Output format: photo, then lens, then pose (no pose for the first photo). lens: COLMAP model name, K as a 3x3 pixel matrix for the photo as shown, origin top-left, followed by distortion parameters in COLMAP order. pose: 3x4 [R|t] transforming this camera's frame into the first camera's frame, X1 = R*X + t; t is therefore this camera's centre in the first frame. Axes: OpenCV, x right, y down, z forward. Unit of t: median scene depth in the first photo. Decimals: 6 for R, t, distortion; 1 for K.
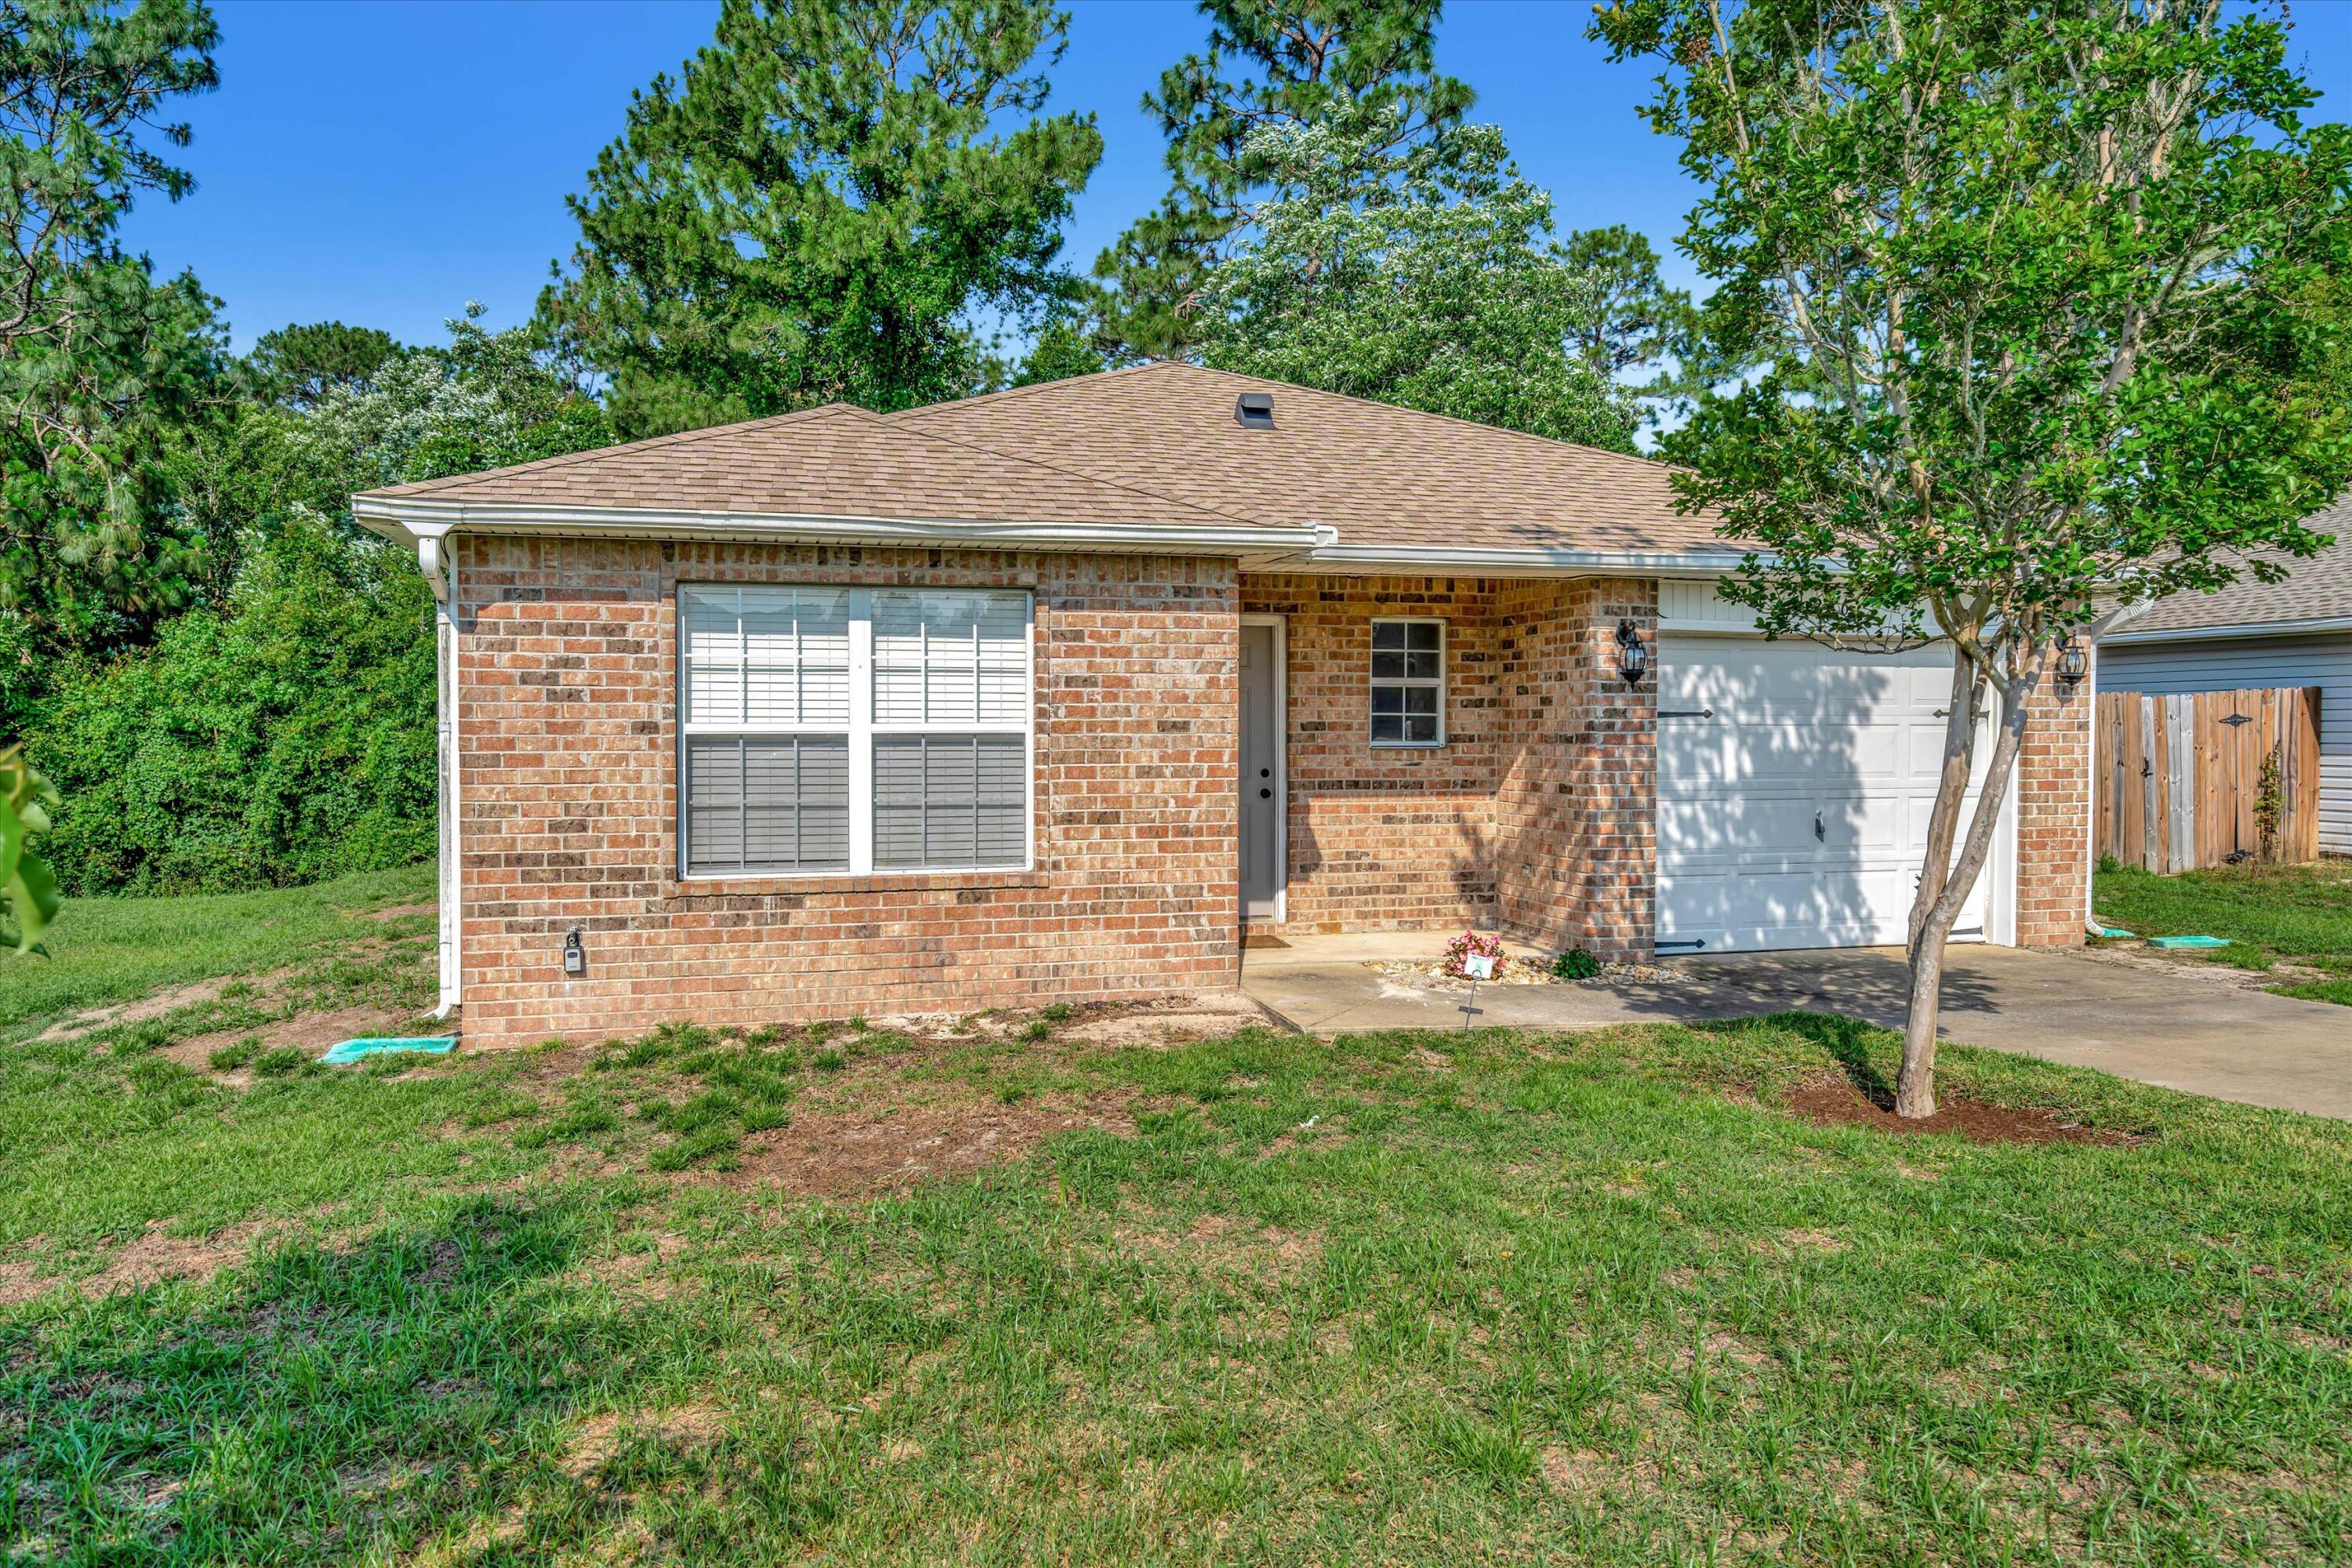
lens RADIAL K [[1642.0, 0, 1185.2], [0, 1642.0, 765.2], [0, 0, 1]] dist [0.008059, 0.001913]
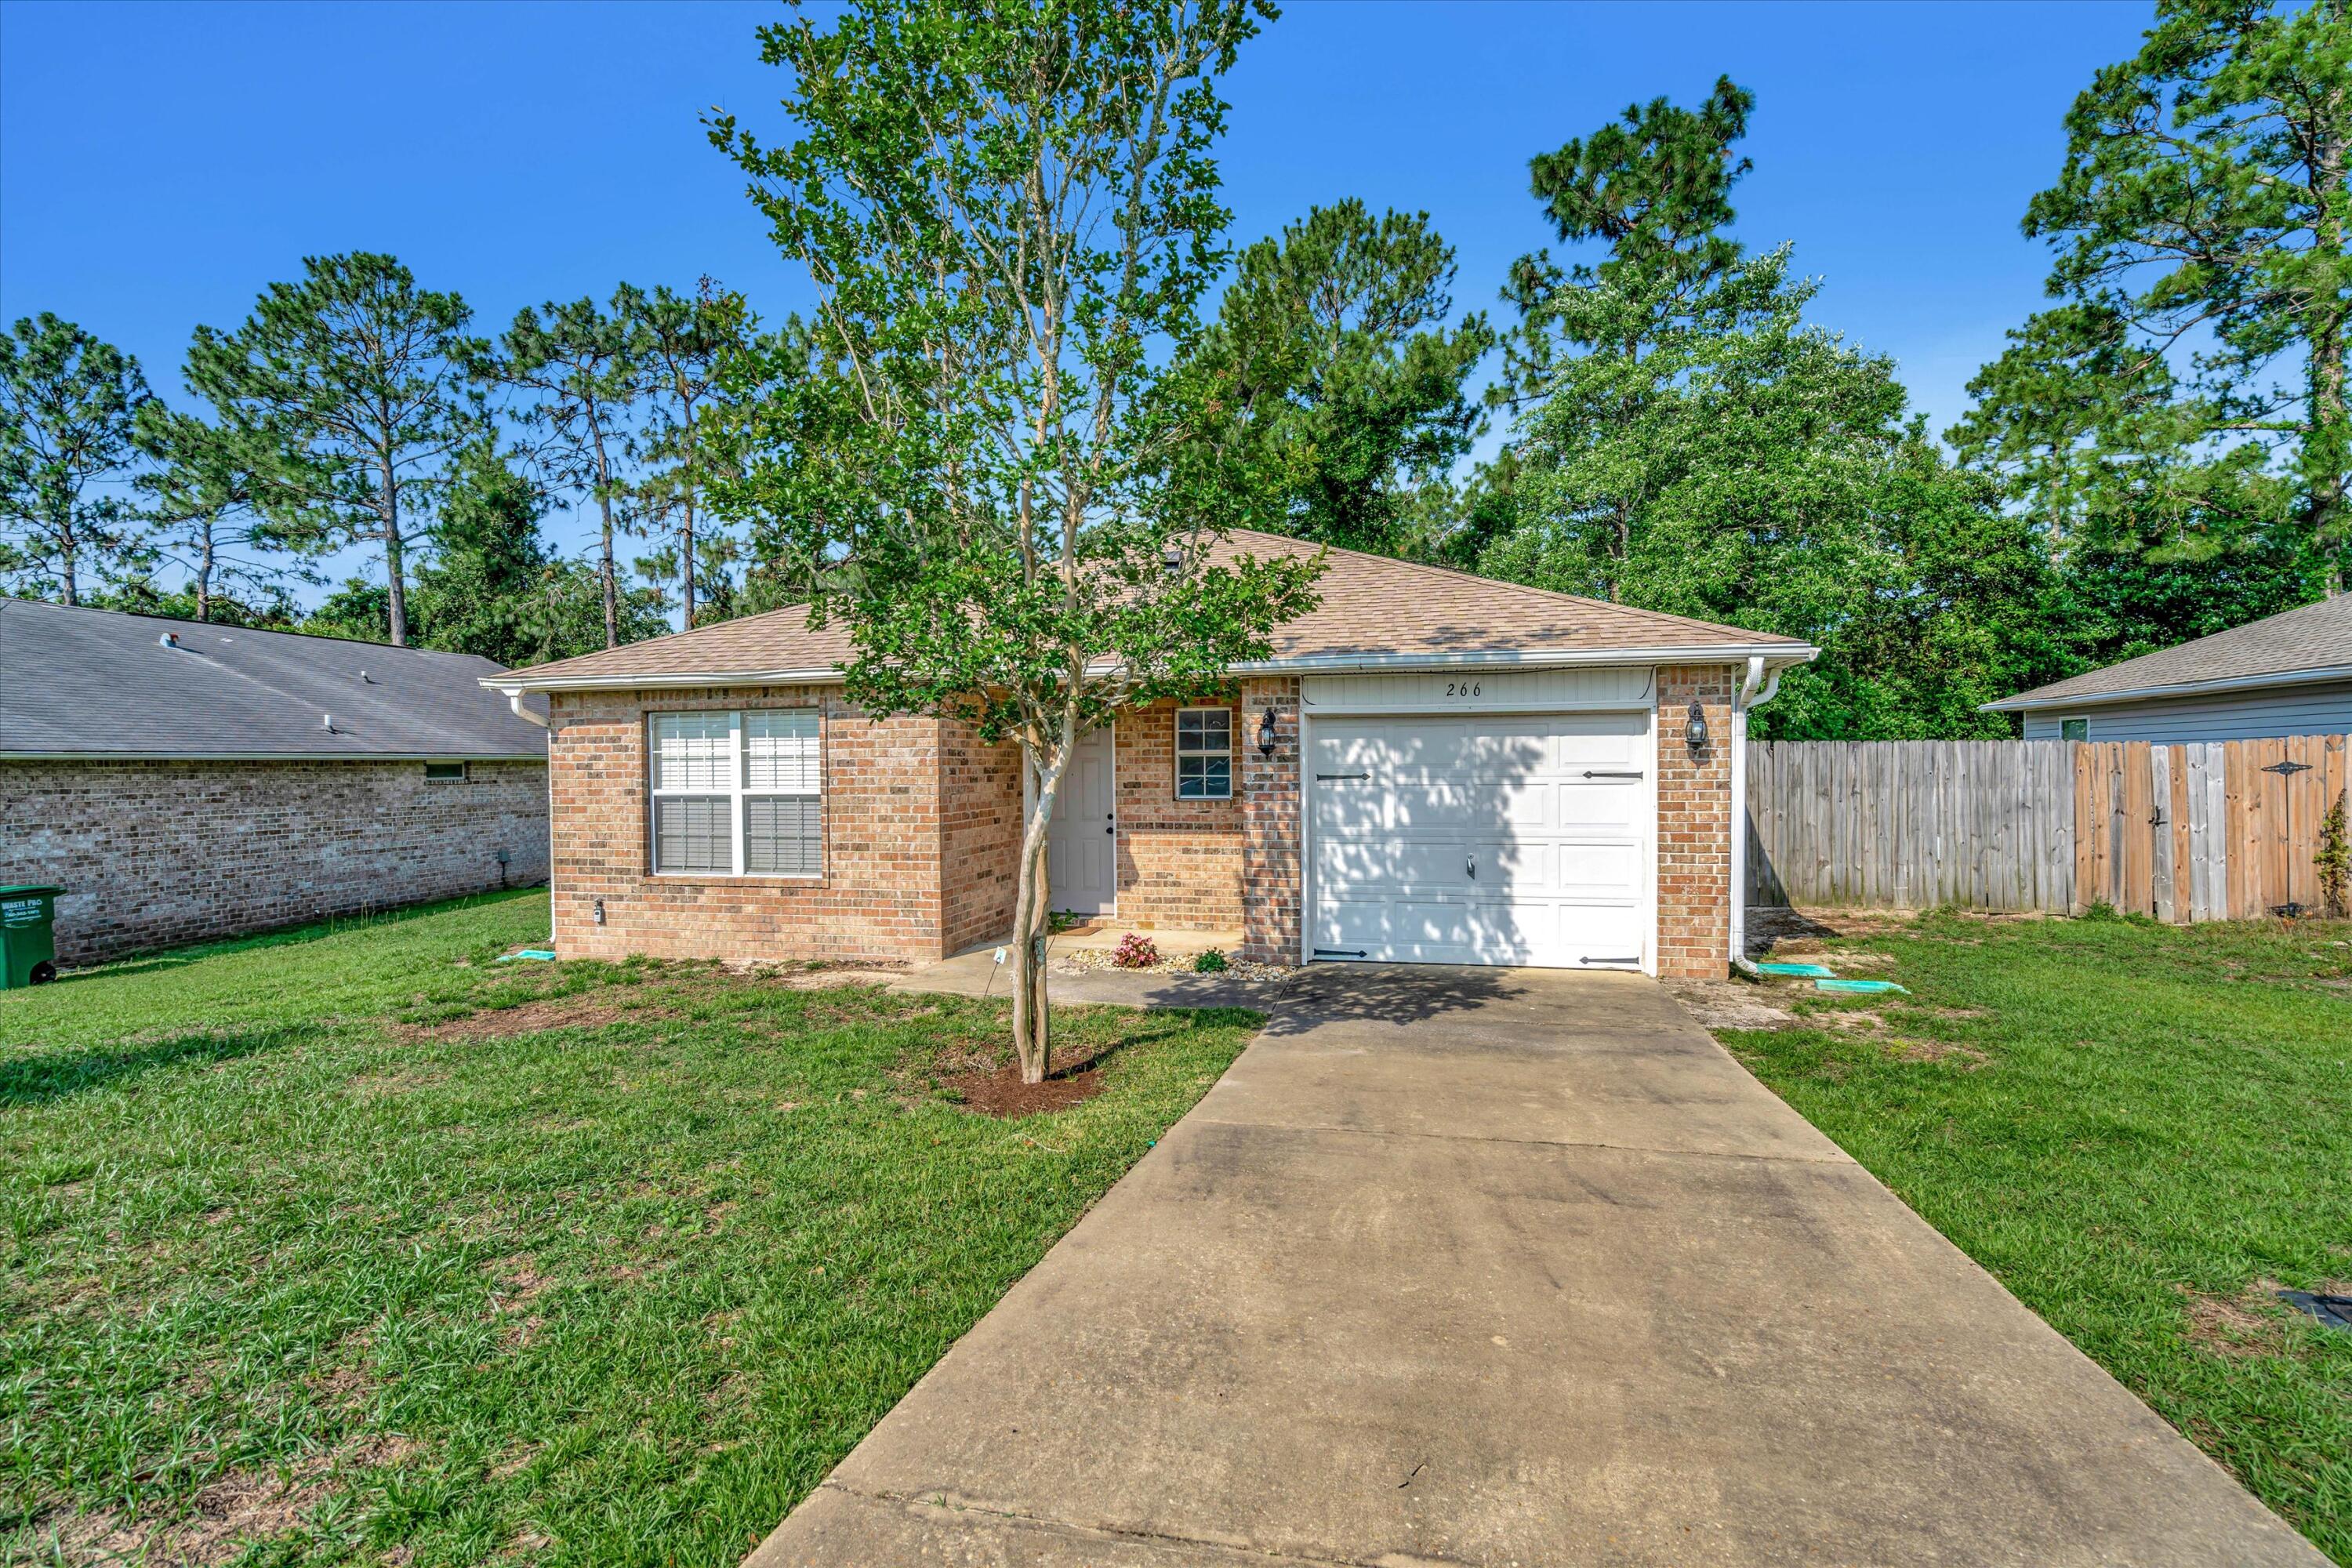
lens RADIAL K [[1165.0, 0, 1159.4], [0, 1165.0, 804.4], [0, 0, 1]] dist [0.000995, 0.001034]
pose [[0.865886, 0.008460, -0.500169, 0.615413], [-0.002471, 0.999917, 0.012633, -0.019823], [0.500234, -0.009703, 0.865836, 0.121503]]
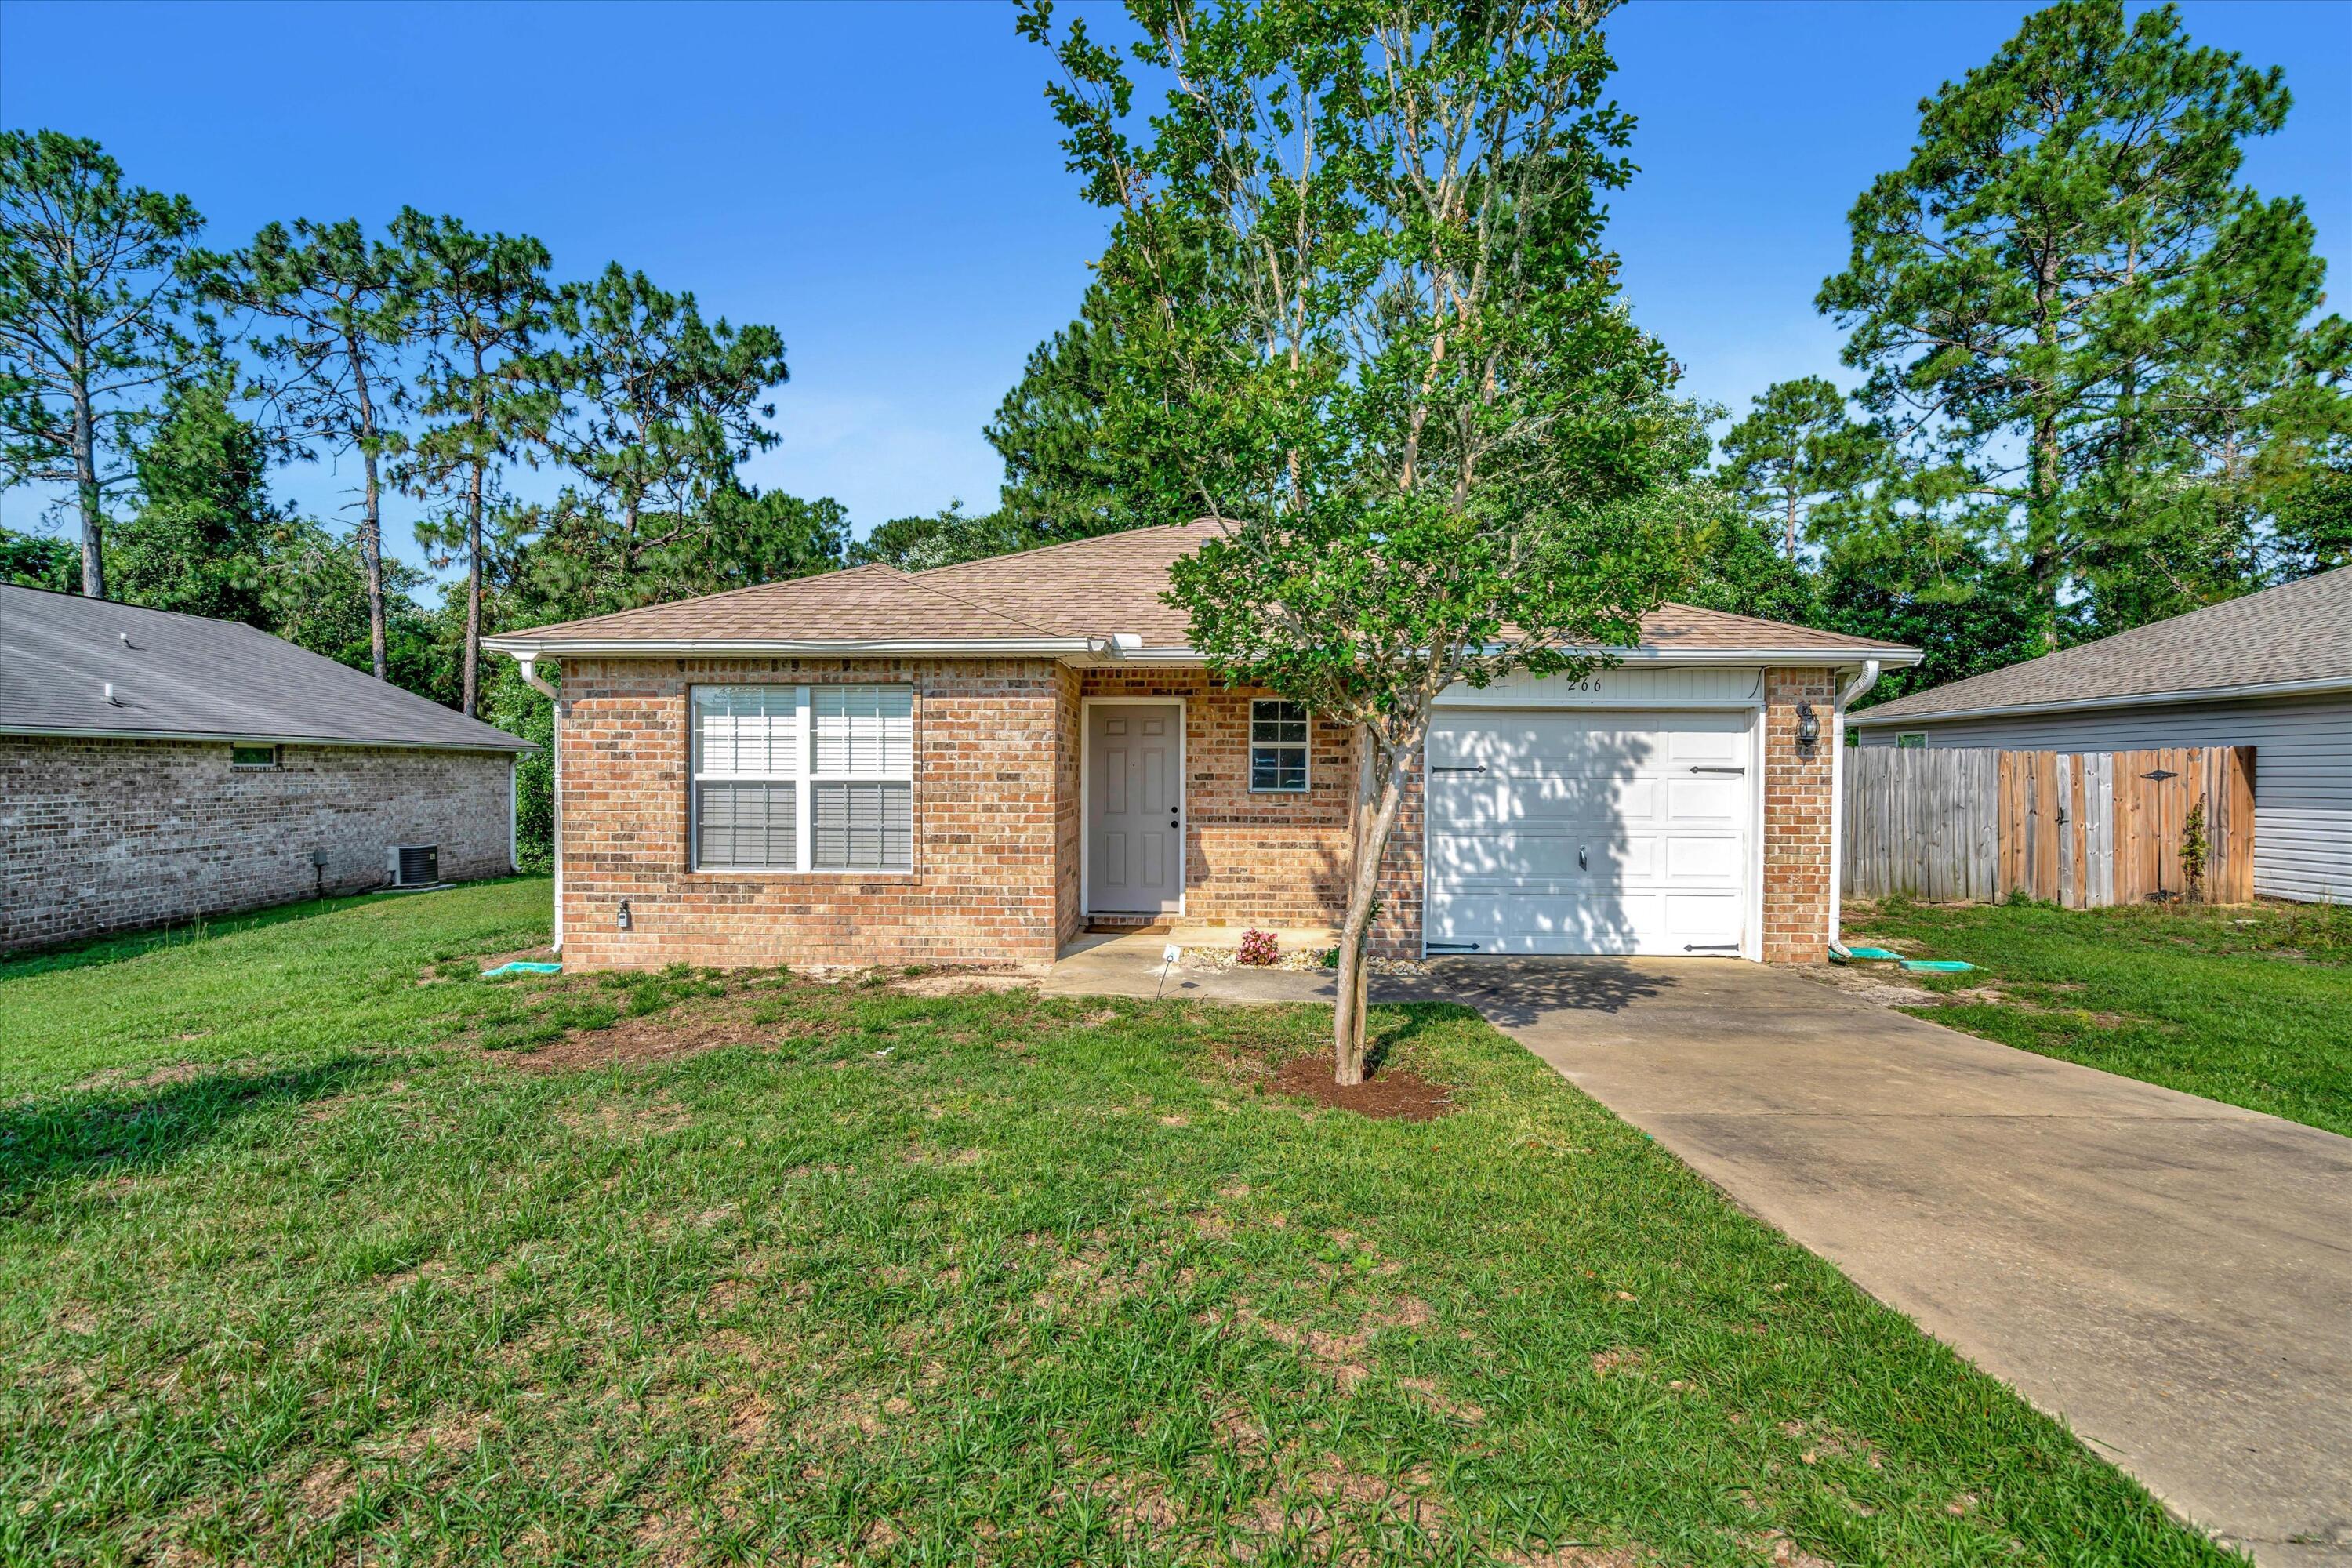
lens RADIAL K [[1165.0, 0, 1175.5], [0, 1165.0, 797.7], [0, 0, 1]] dist [0.000995, 0.001034]
pose [[0.954106, 0.010754, -0.299275, 0.351315], [-0.011650, 0.999931, -0.001210, -0.004607], [0.299241, 0.004641, 0.954166, 0.051627]]
